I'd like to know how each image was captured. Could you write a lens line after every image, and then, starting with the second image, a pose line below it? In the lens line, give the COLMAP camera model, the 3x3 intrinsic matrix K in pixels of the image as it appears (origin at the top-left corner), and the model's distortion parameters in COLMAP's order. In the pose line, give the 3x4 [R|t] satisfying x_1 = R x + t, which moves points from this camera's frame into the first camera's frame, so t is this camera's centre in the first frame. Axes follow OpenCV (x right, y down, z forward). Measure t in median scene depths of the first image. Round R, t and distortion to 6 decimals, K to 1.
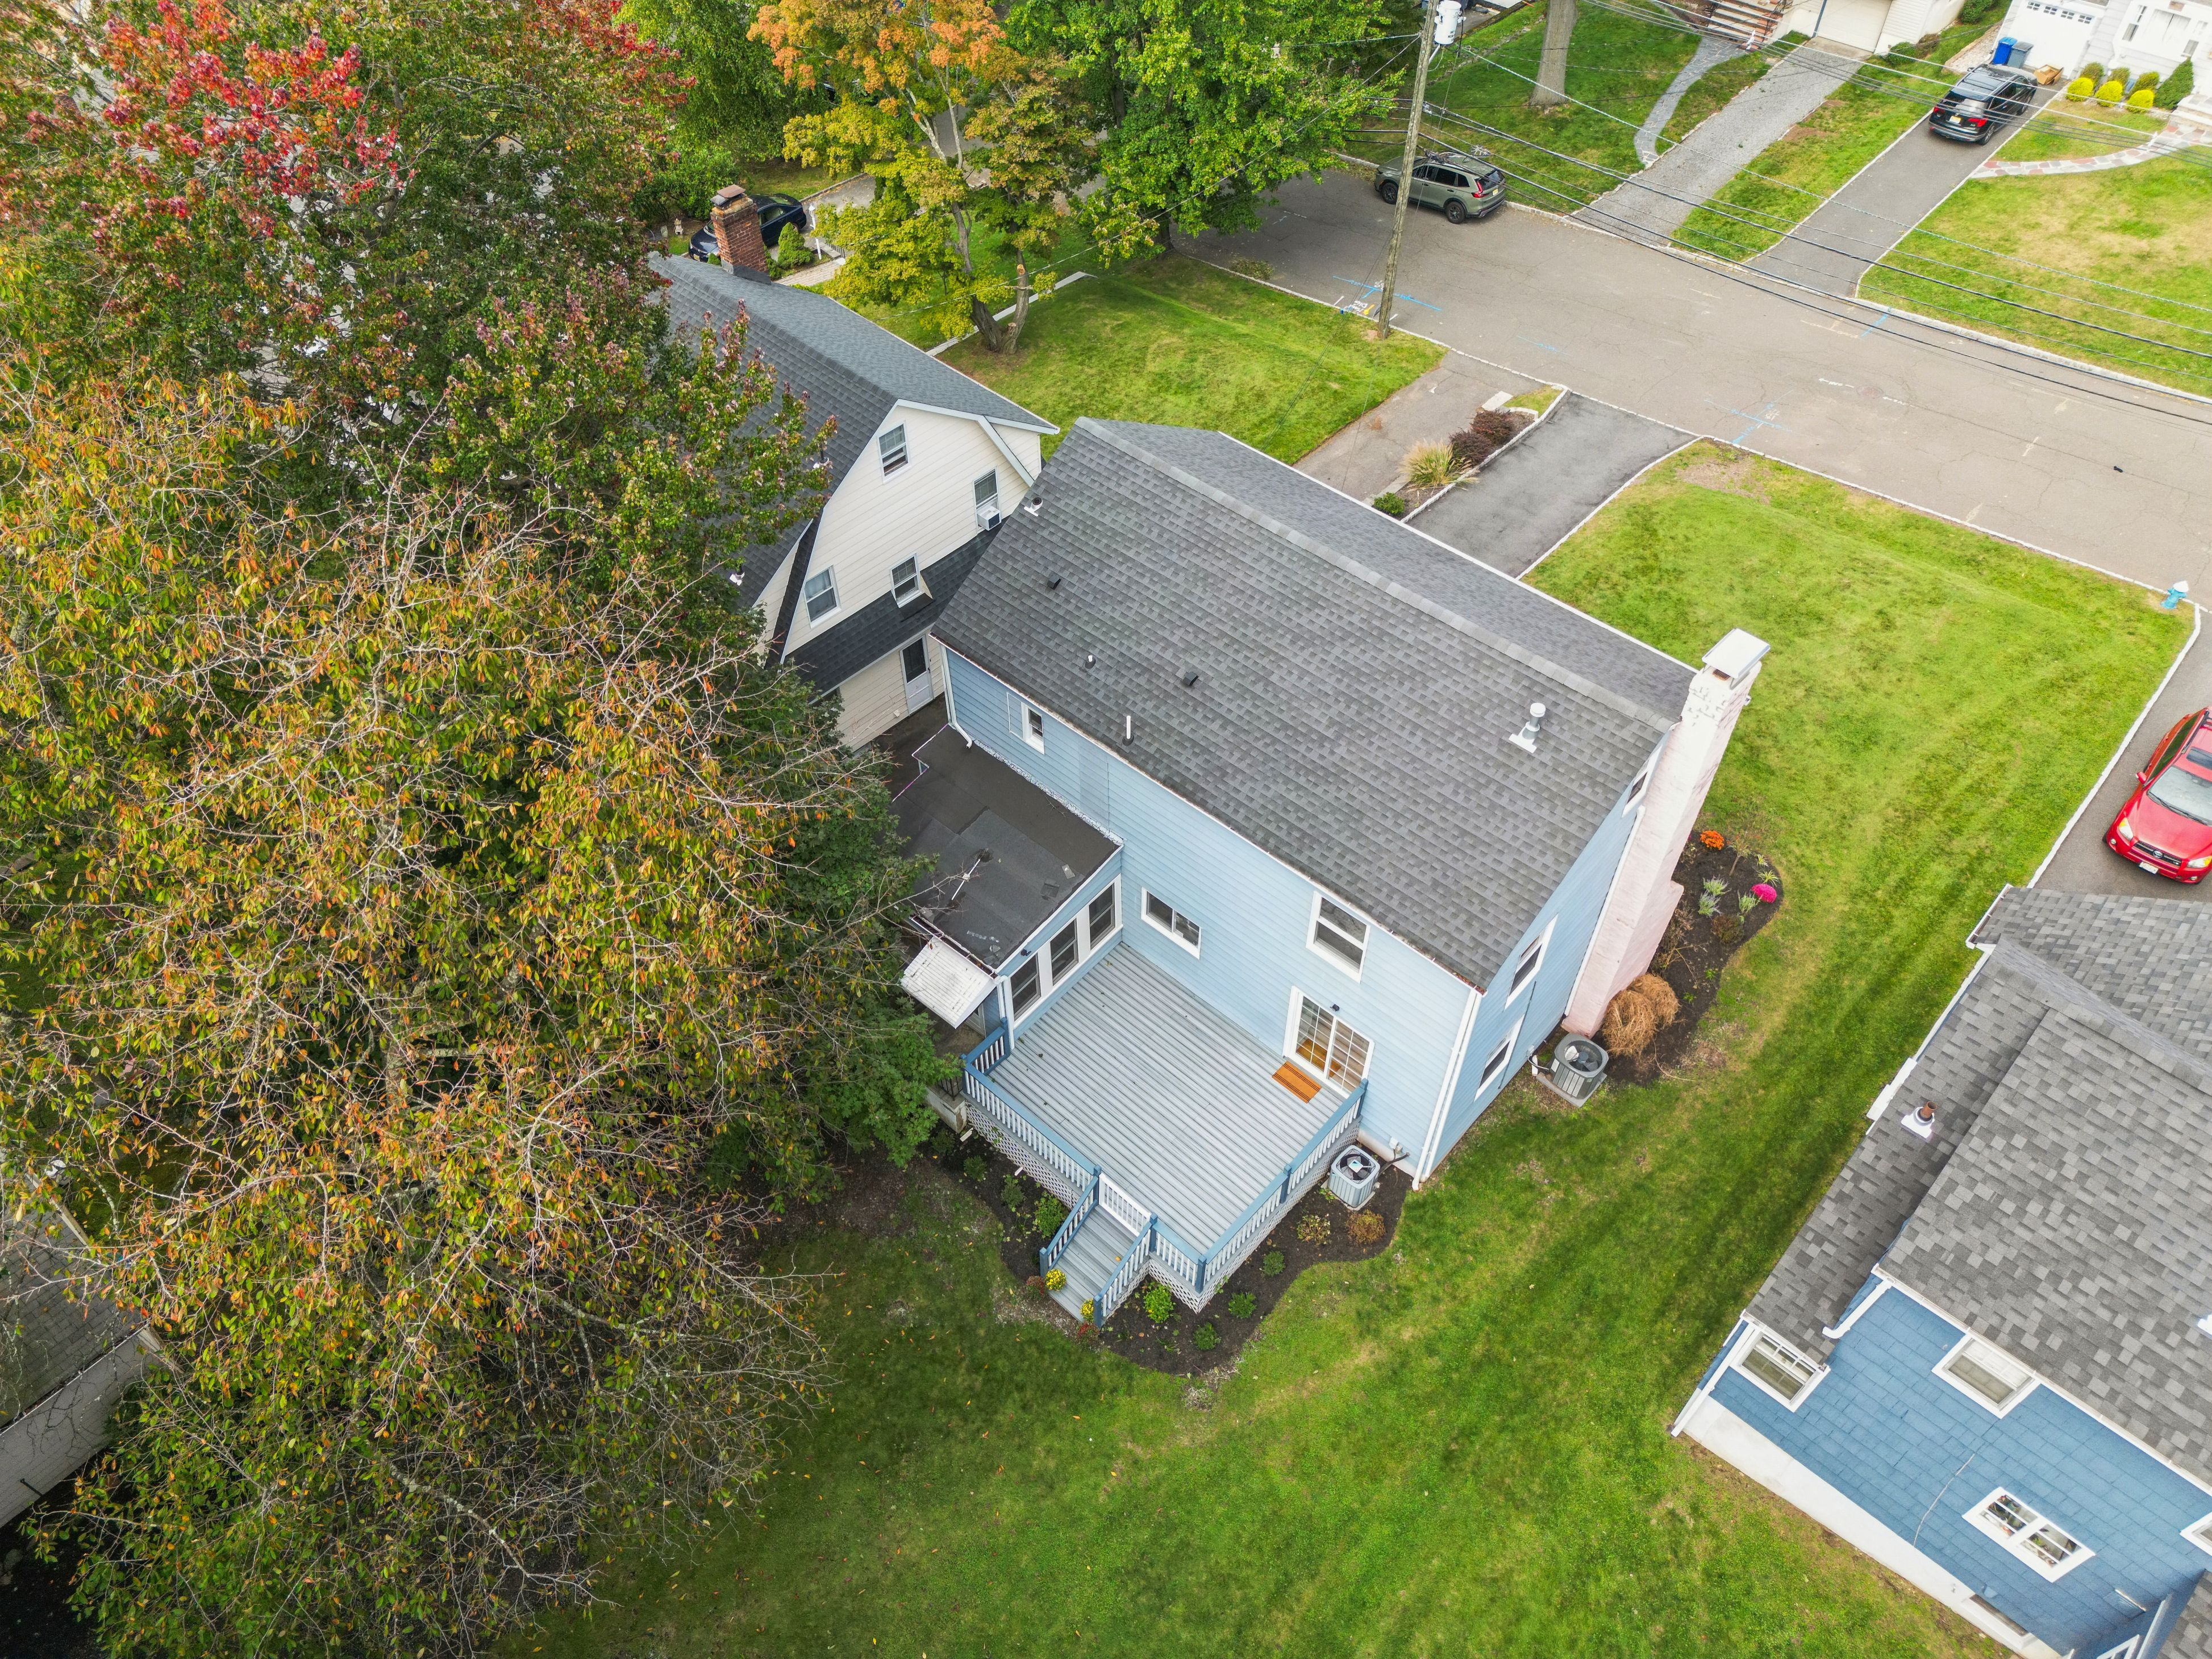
lens RADIAL K [[1551.8, 0, 1110.4], [0, 1551.8, 823.2], [0, 0, 1]] dist [0.069469, -0.060486]
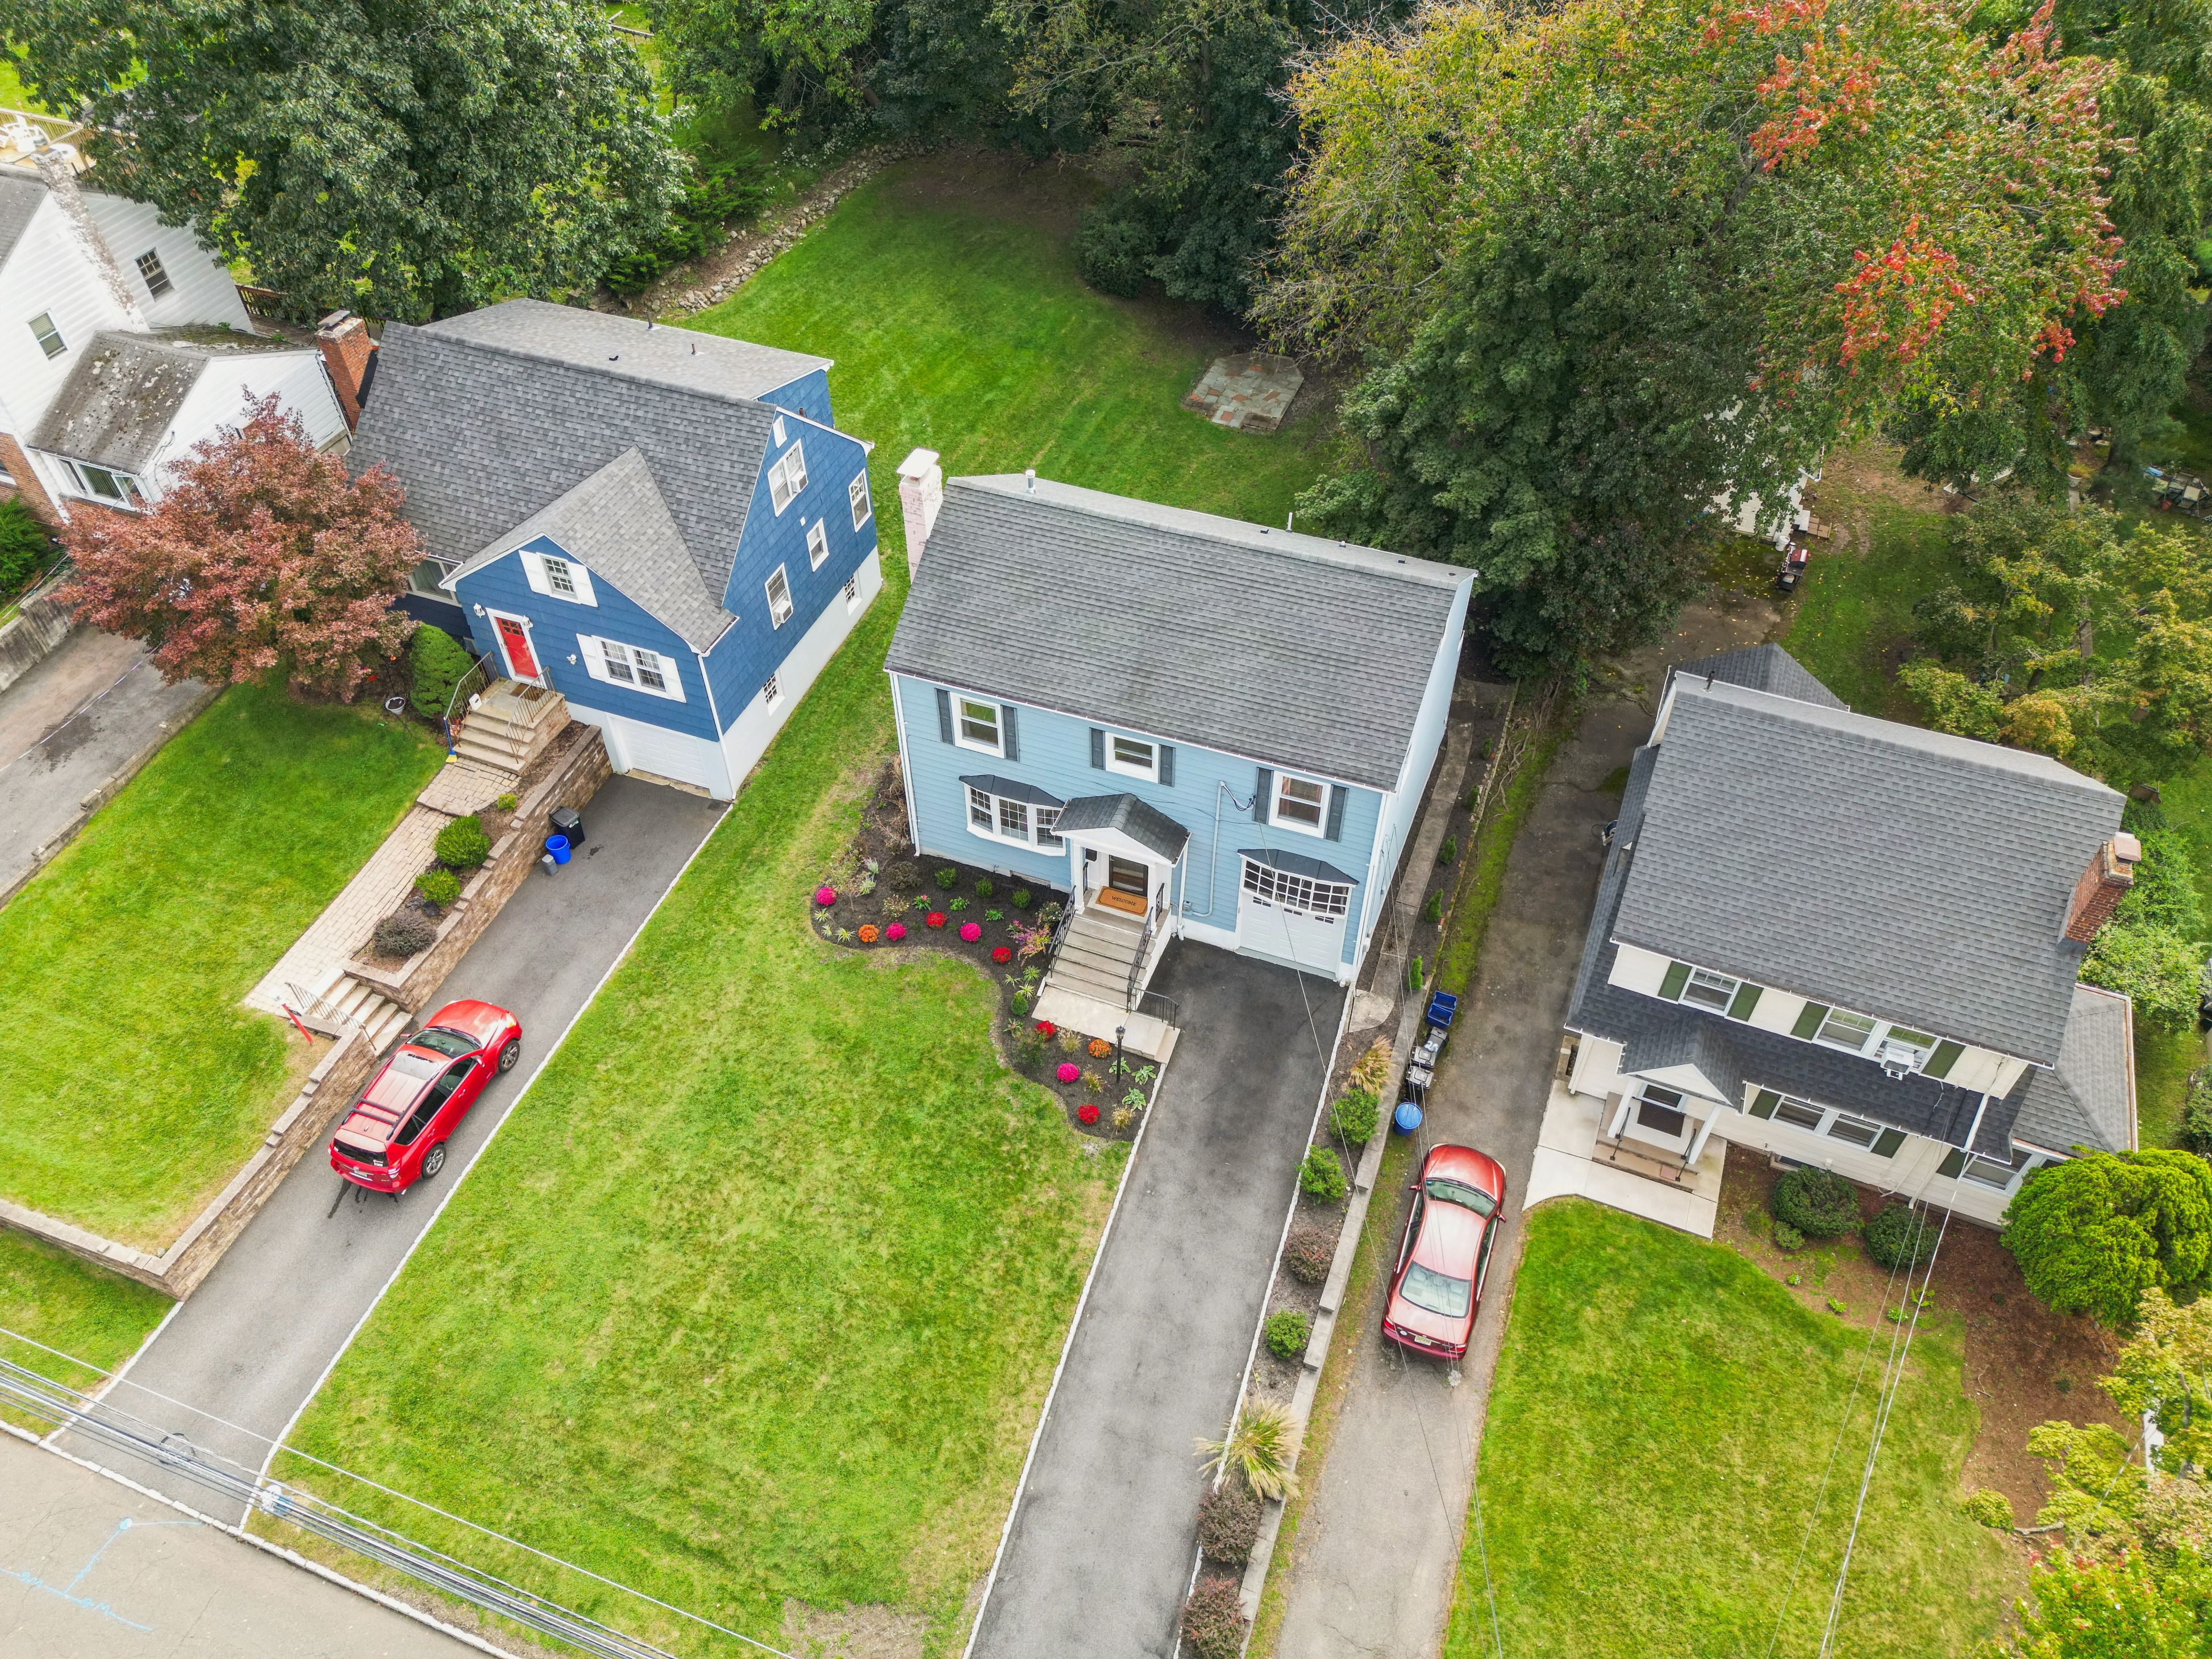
lens RADIAL K [[1587.1, 0, 1090.7], [0, 1587.1, 821.9], [0, 0, 1]] dist [0.082780, -0.085658]
pose [[-0.932646, 0.267368, -0.242251, 0.593547], [-0.261989, -0.040234, 0.964232, -1.397031], [0.248058, 0.962754, 0.107572, 1.006237]]
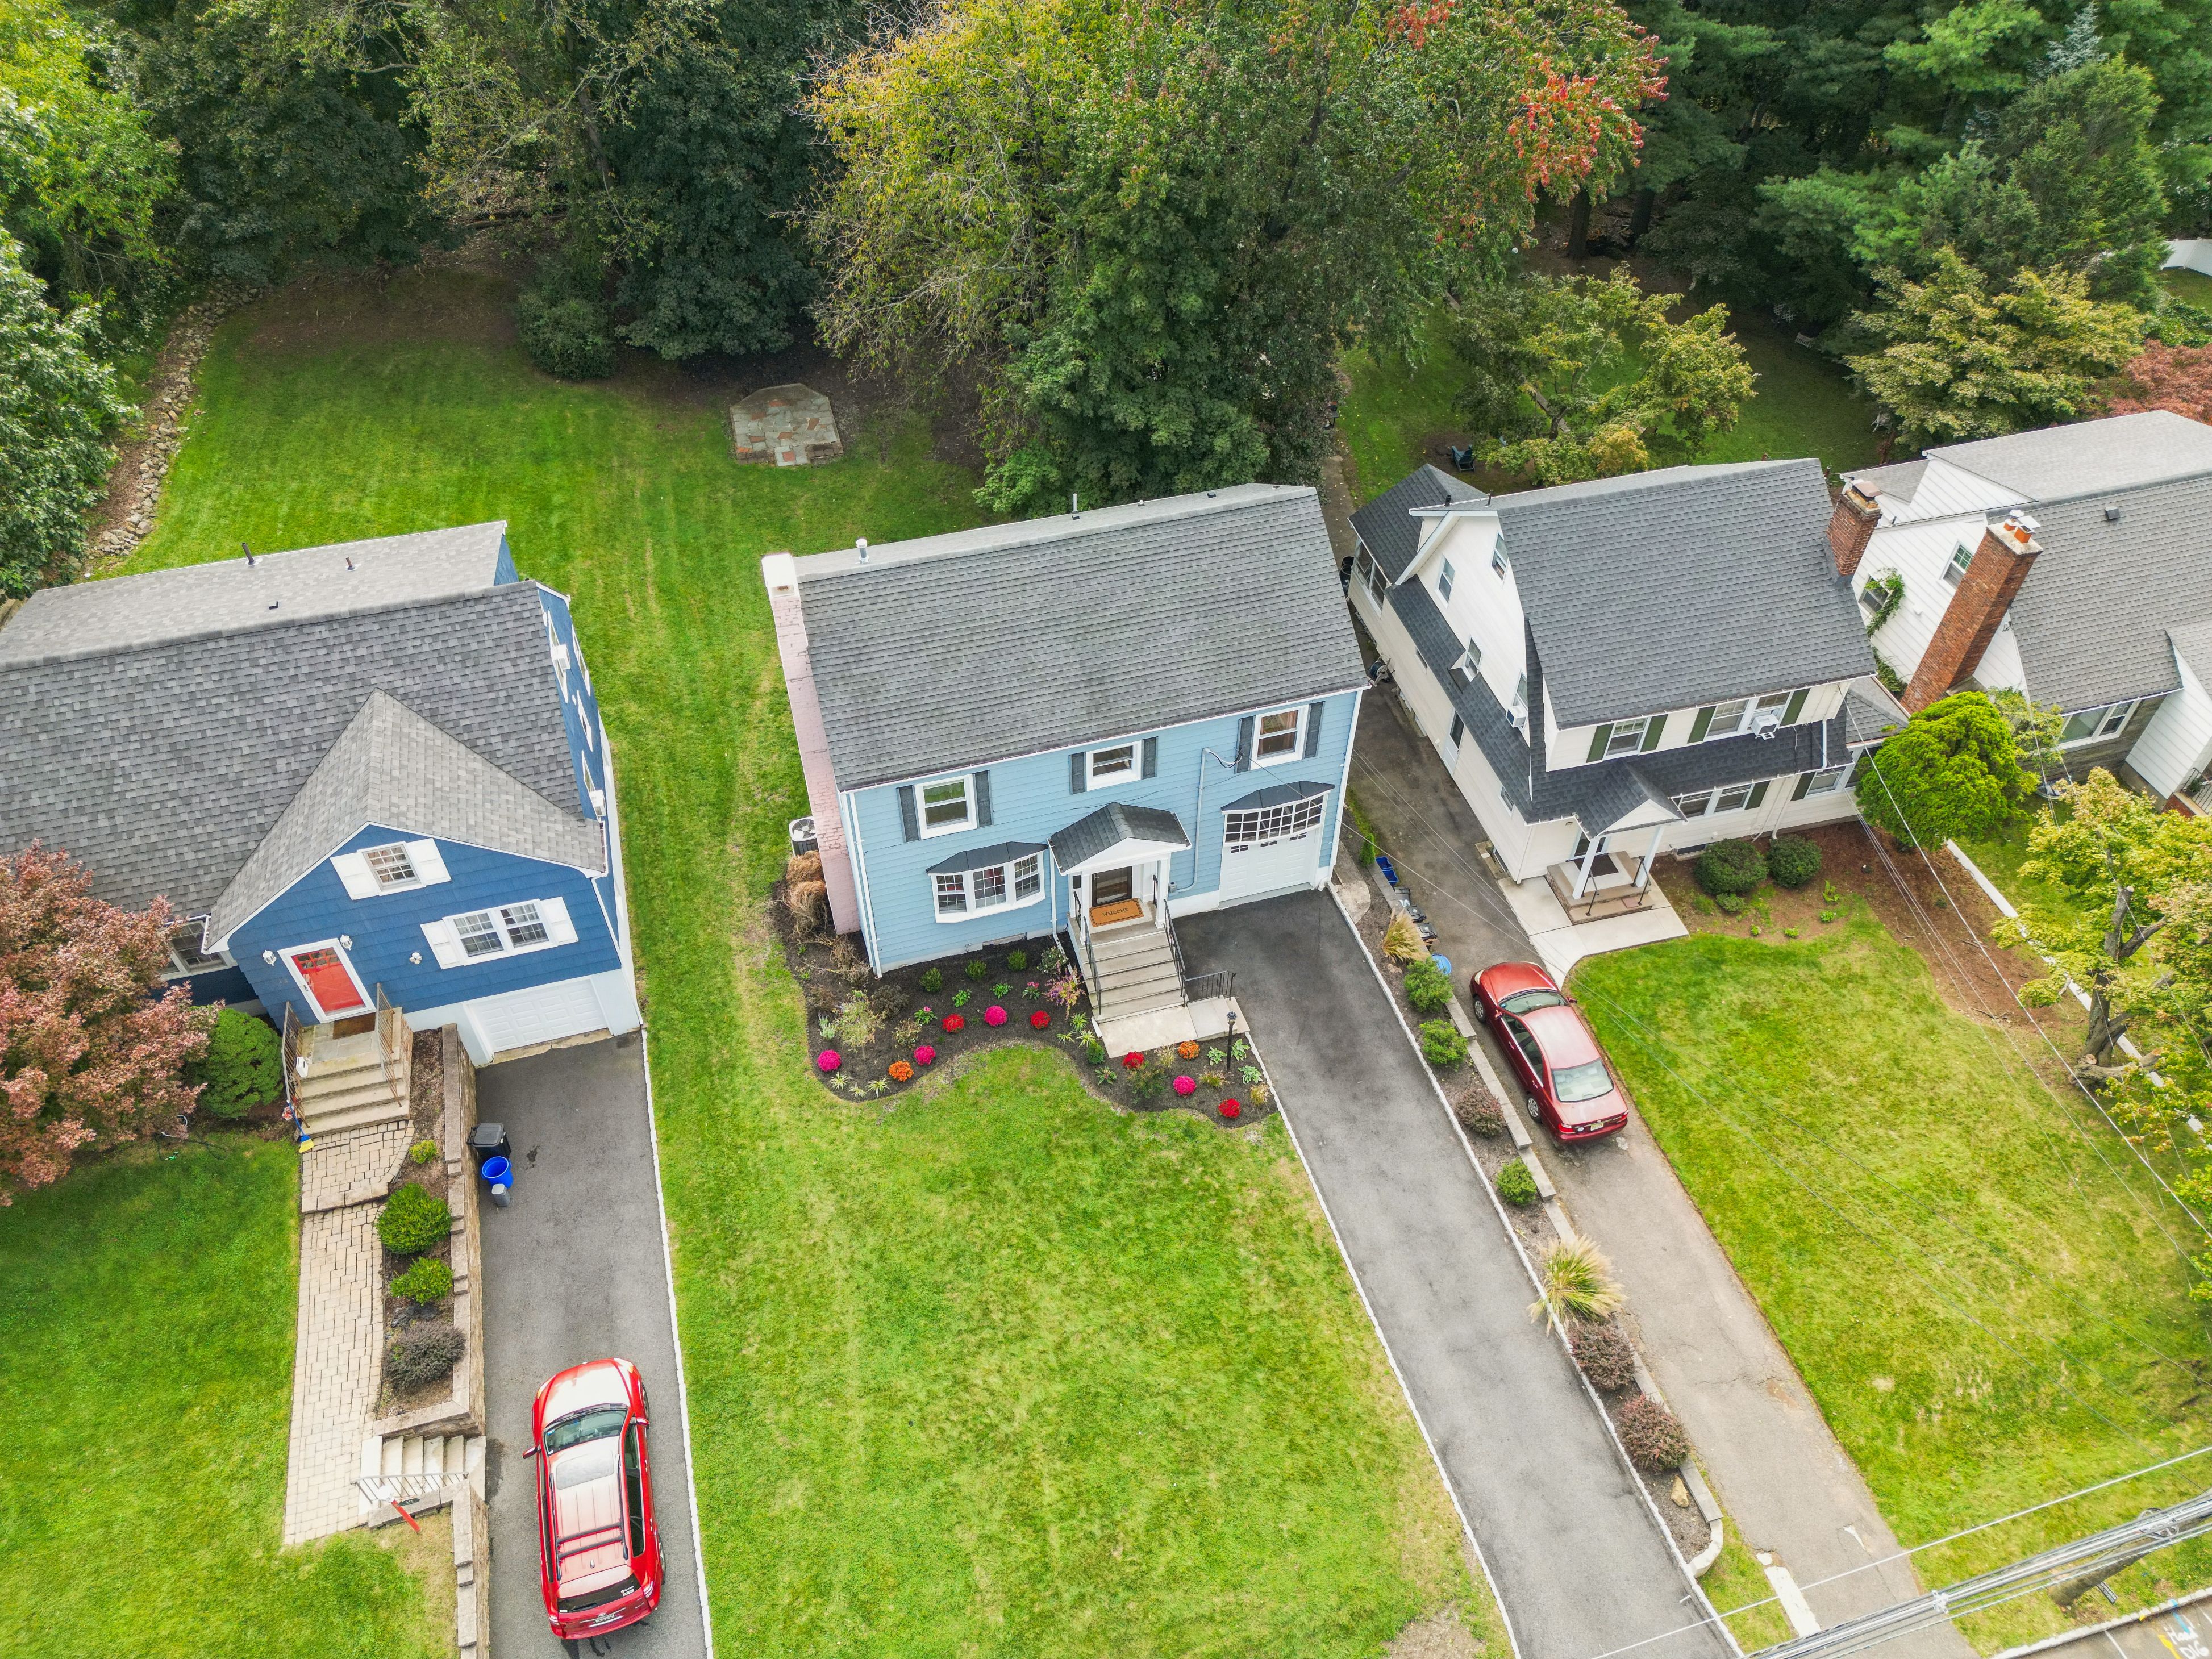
lens RADIAL K [[1582.3, 0, 1108.1], [0, 1582.3, 823.2], [0, 0, 1]] dist [0.068833, -0.050793]
pose [[-0.528838, 0.611742, -0.588304, 1.007368], [-0.635584, 0.173919, 0.752187, -1.099228], [0.562462, 0.771702, 0.296838, 0.761913]]
